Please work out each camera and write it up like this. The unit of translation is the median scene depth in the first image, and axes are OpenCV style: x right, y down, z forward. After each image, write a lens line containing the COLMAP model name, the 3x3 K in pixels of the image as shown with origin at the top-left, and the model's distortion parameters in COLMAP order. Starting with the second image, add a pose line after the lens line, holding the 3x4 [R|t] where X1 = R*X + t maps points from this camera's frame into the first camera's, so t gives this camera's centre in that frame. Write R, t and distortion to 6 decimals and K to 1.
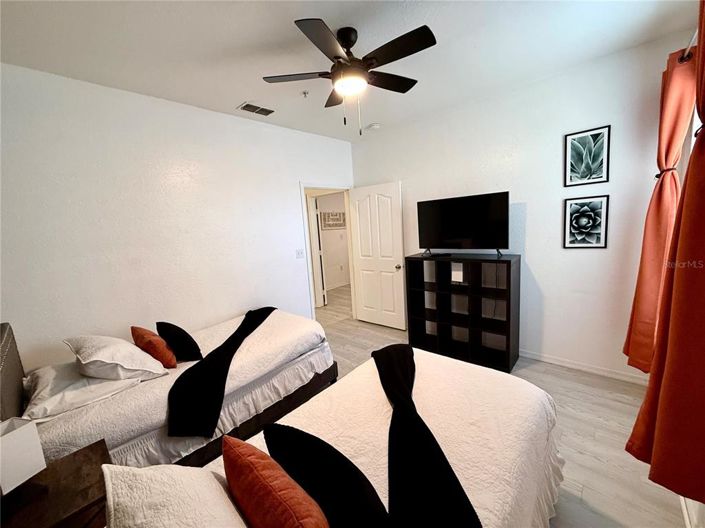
lens RADIAL K [[281.0, 0, 350.9], [0, 281.0, 264.6], [0, 0, 1]] dist [0.000188, -0.000034]
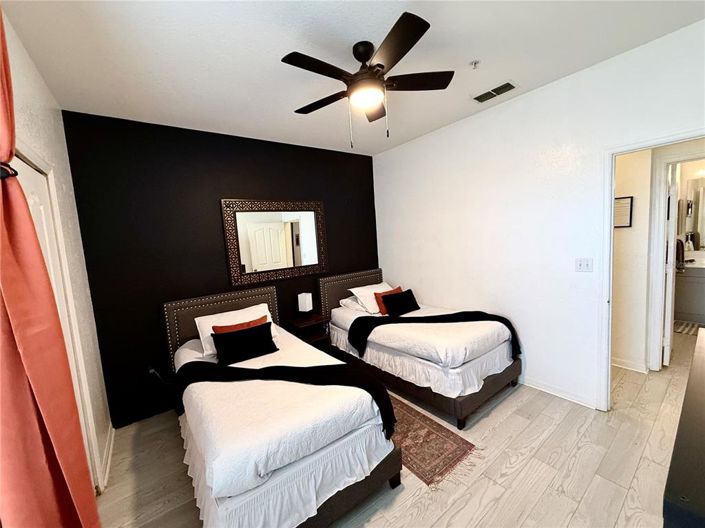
lens RADIAL K [[281.0, 0, 350.9], [0, 281.0, 264.6], [0, 0, 1]] dist [0.000188, -0.000034]
pose [[-0.184191, 0.173975, -0.967371, 0.766022], [-0.066885, 0.979710, 0.188929, -0.179924], [0.980612, 0.099501, -0.168817, 0.847436]]
